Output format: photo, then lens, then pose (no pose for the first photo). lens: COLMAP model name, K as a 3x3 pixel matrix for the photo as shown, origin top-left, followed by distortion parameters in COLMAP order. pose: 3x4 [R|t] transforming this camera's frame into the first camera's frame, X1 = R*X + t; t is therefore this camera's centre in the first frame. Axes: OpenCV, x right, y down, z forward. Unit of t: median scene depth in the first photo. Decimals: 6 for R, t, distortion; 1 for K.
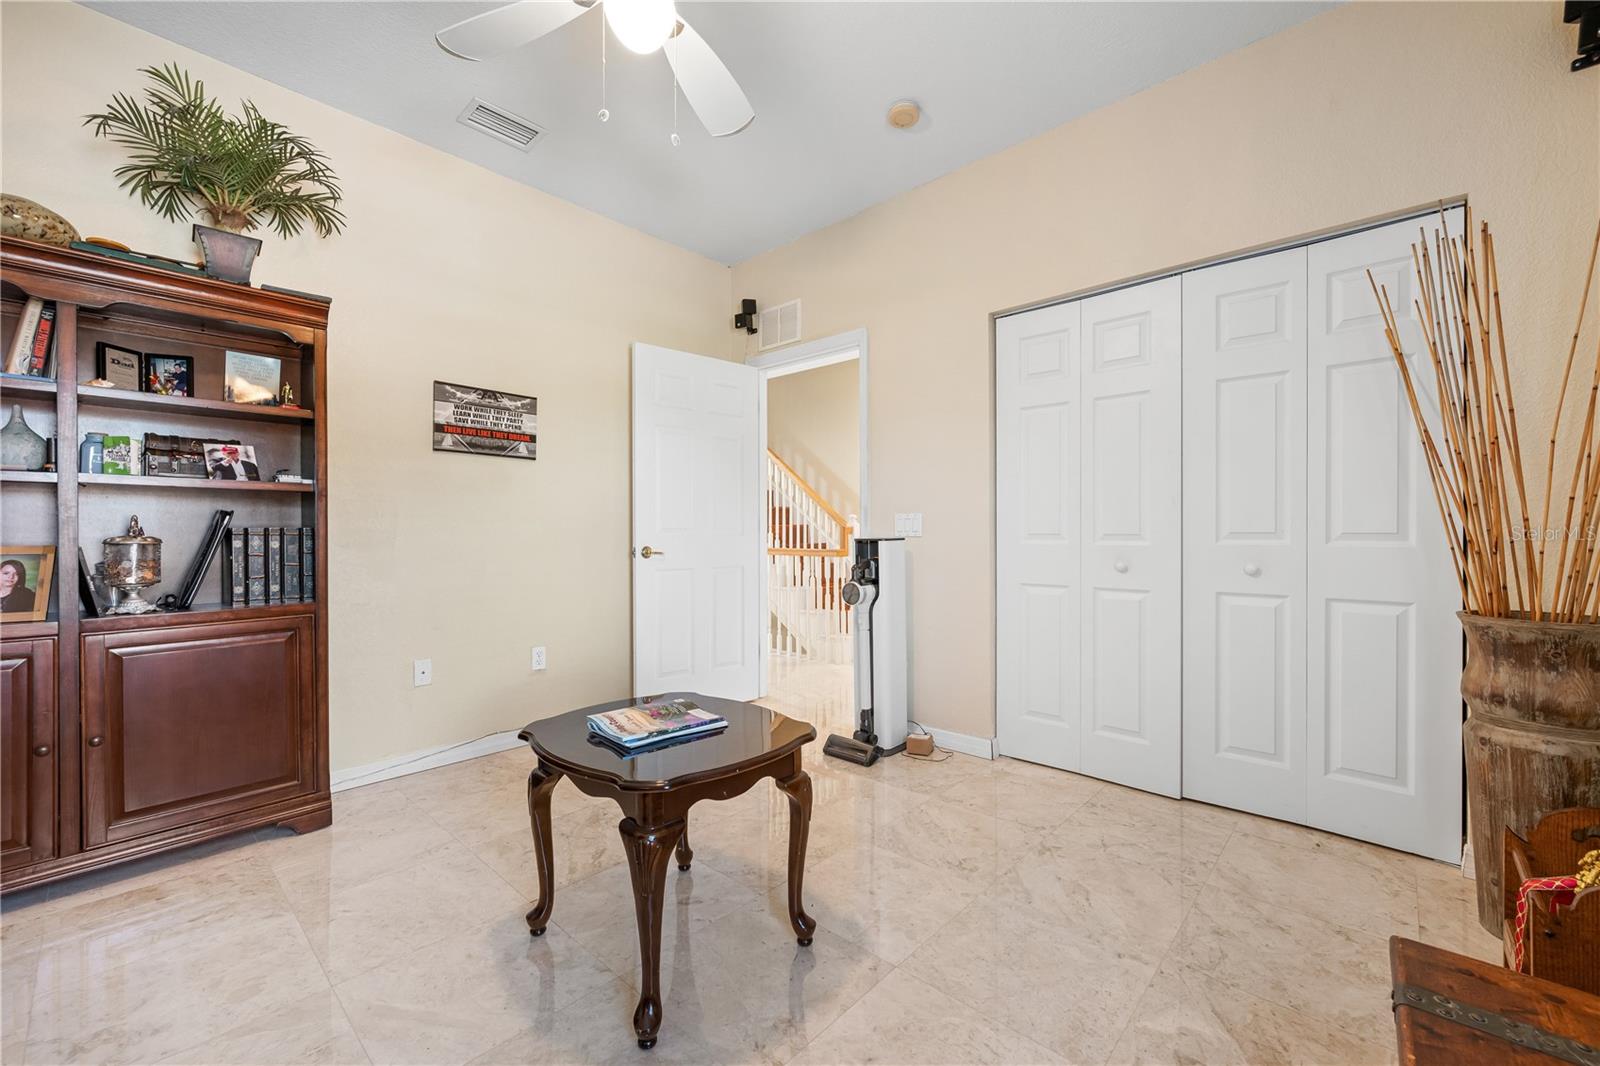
lens RADIAL K [[654.9, 0, 803.2], [0, 654.9, 536.3], [0, 0, 1]] dist [0.000721, 0.000024]
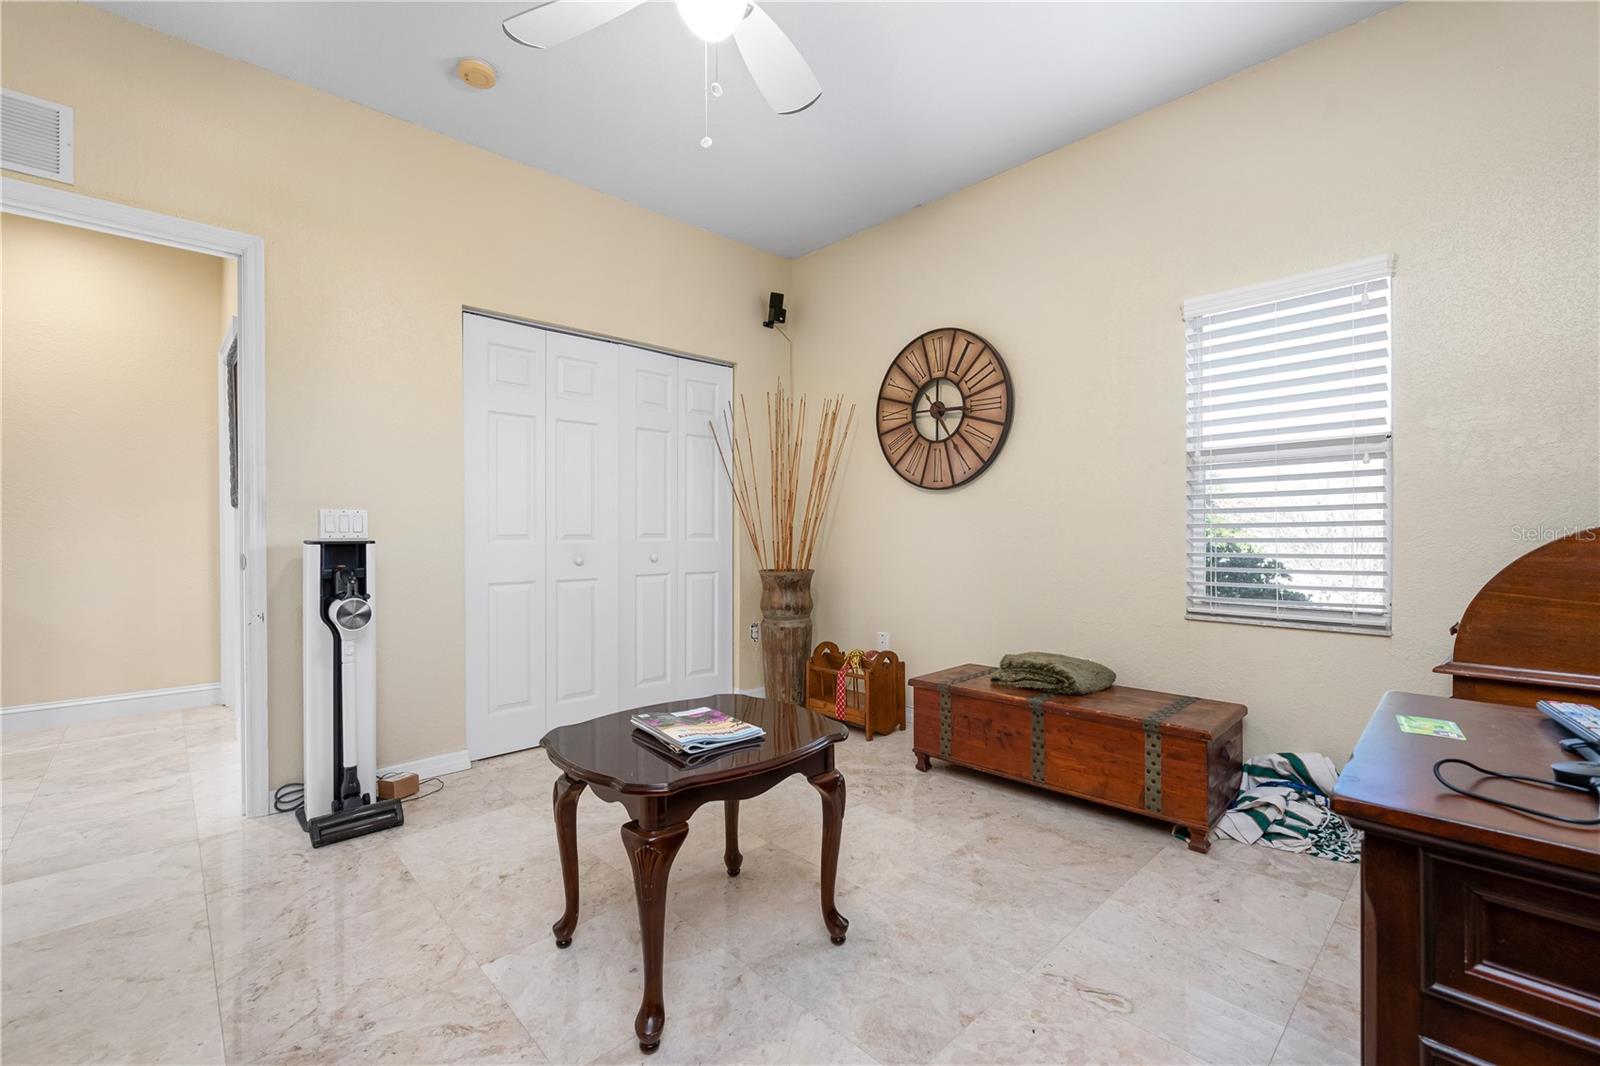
lens RADIAL K [[663.8, 0, 801.1], [0, 663.8, 539.7], [0, 0, 1]] dist [0.000560, -0.000041]
pose [[0.053897, -0.006198, 0.998527, -1.042567], [0.006612, 0.999961, 0.005850, 0.003046], [-0.998525, 0.006287, 0.053936, 0.731408]]
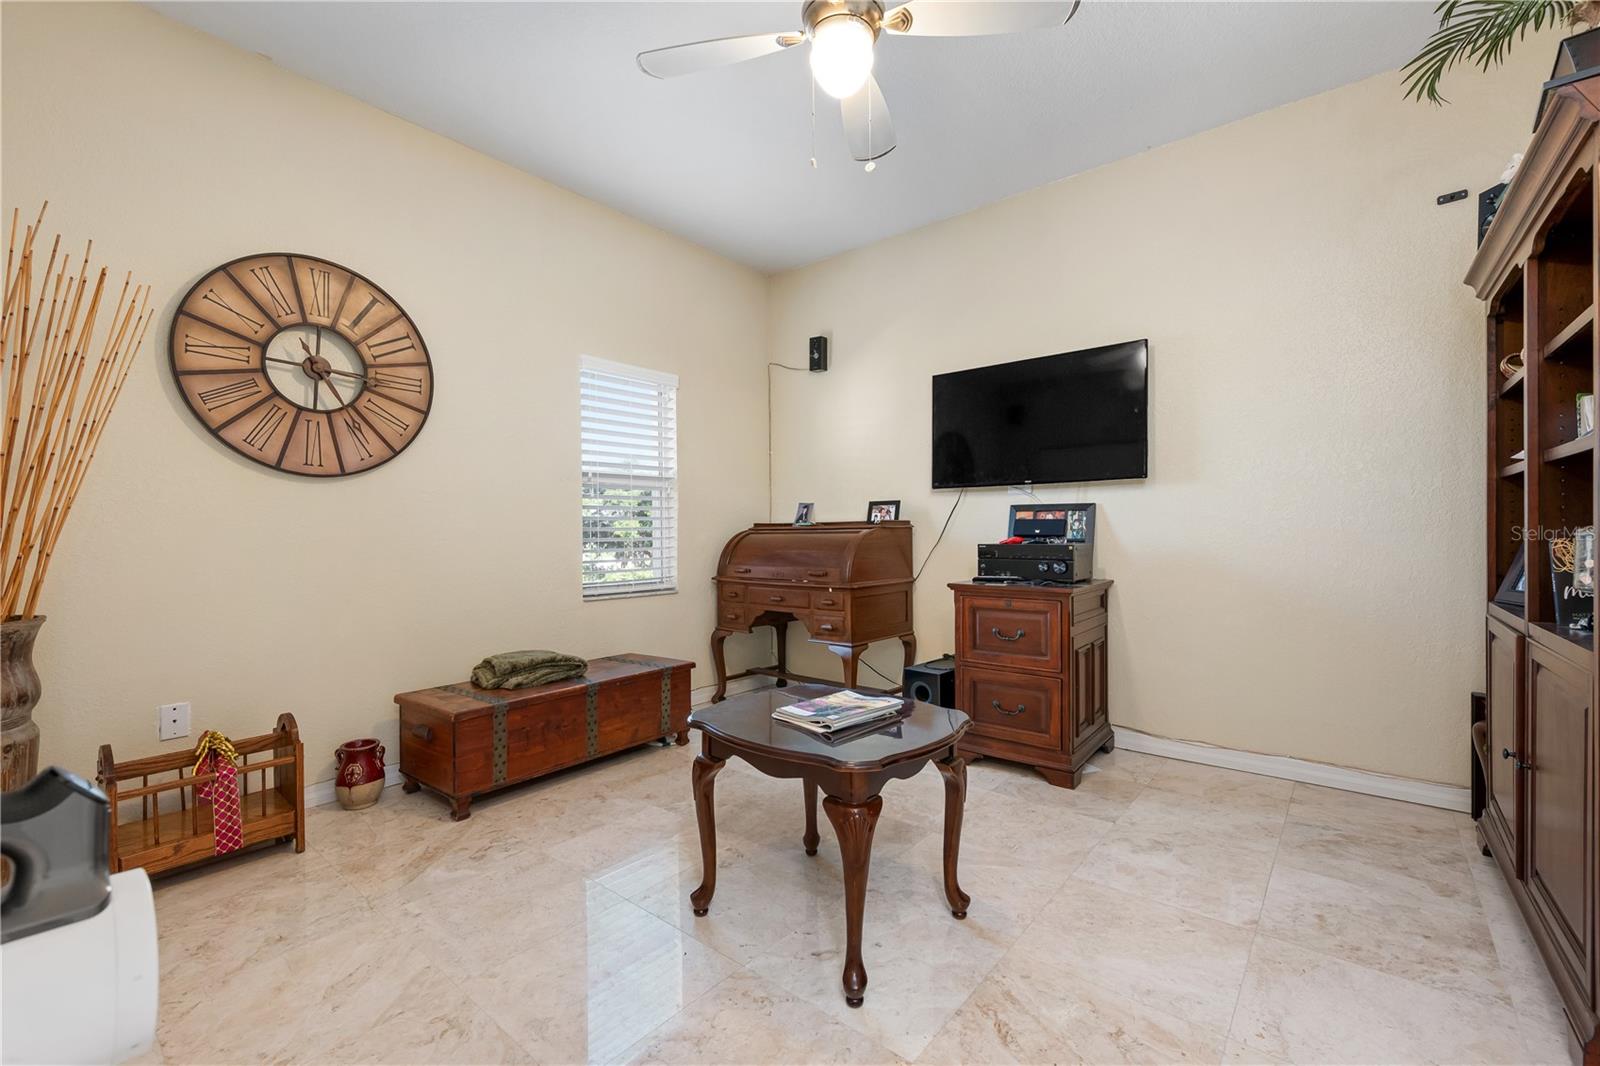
lens RADIAL K [[663.8, 0, 801.1], [0, 663.8, 539.7], [0, 0, 1]] dist [0.000560, -0.000041]
pose [[-0.998740, 0.011818, -0.048765, -0.101743], [0.011077, 0.999819, 0.015441, -0.005039], [0.048939, 0.014882, -0.998691, 1.837374]]
